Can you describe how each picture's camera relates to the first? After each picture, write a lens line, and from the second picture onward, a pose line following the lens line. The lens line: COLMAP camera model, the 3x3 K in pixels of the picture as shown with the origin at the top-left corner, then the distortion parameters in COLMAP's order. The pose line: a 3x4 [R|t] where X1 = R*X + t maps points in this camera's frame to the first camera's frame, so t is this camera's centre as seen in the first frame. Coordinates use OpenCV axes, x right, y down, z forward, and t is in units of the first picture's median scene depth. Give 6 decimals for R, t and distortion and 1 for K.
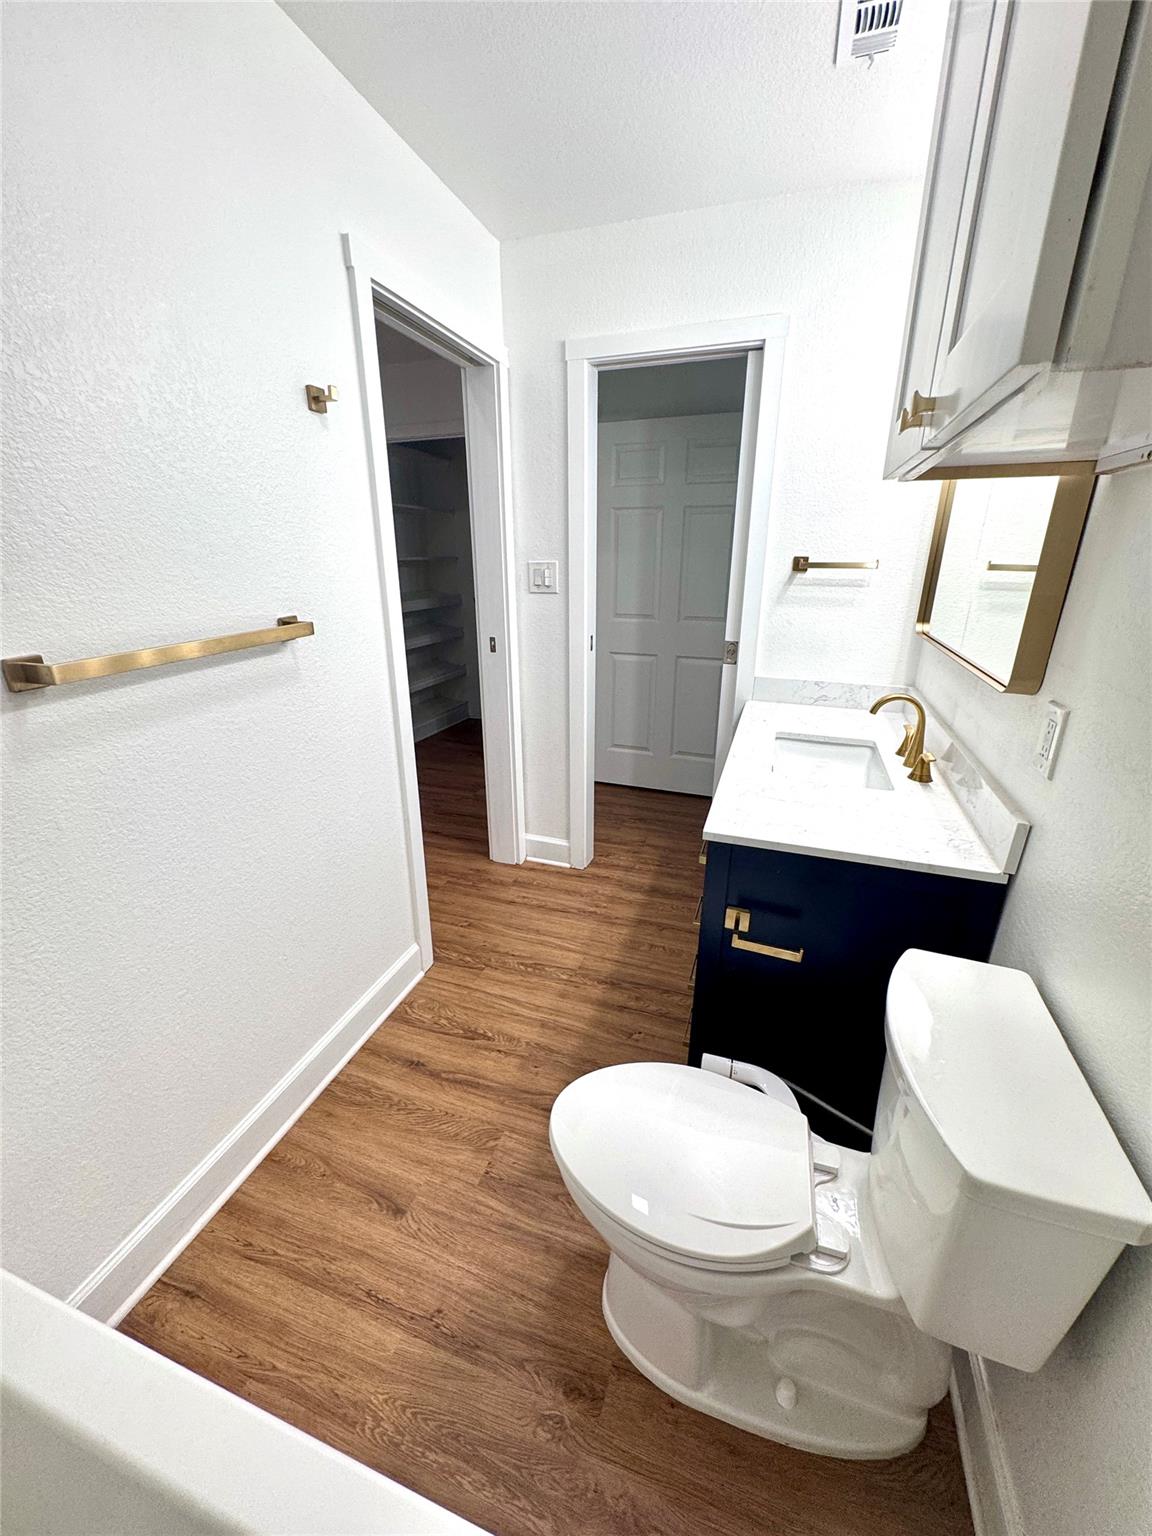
lens RADIAL K [[616.9, 0, 574.9], [0, 616.9, 768.7], [0, 0, 1]] dist [-0.000189, 0.000169]
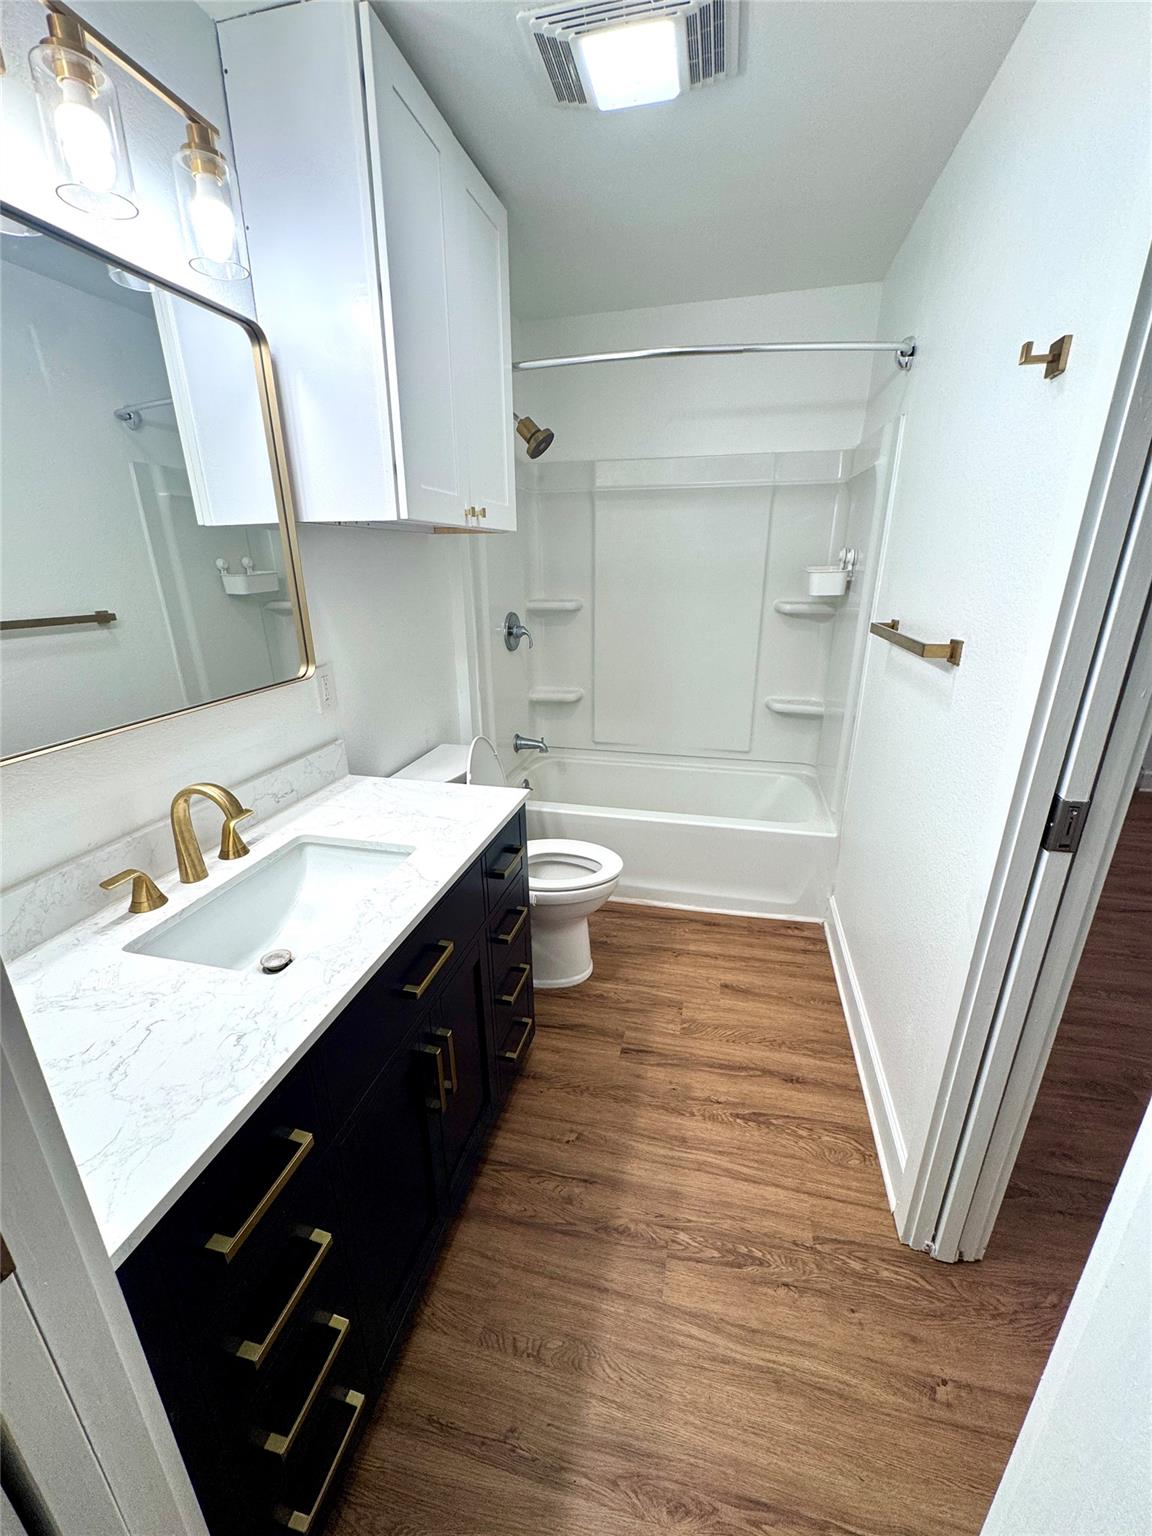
lens RADIAL K [[616.9, 0, 577.4], [0, 616.9, 770.0], [0, 0, 1]] dist [-0.000189, 0.000169]
pose [[-0.996169, 0.033056, -0.080963, 0.146112], [-0.024358, 0.784287, 0.619919, -0.499799], [0.083990, 0.619516, -0.780477, 1.370626]]
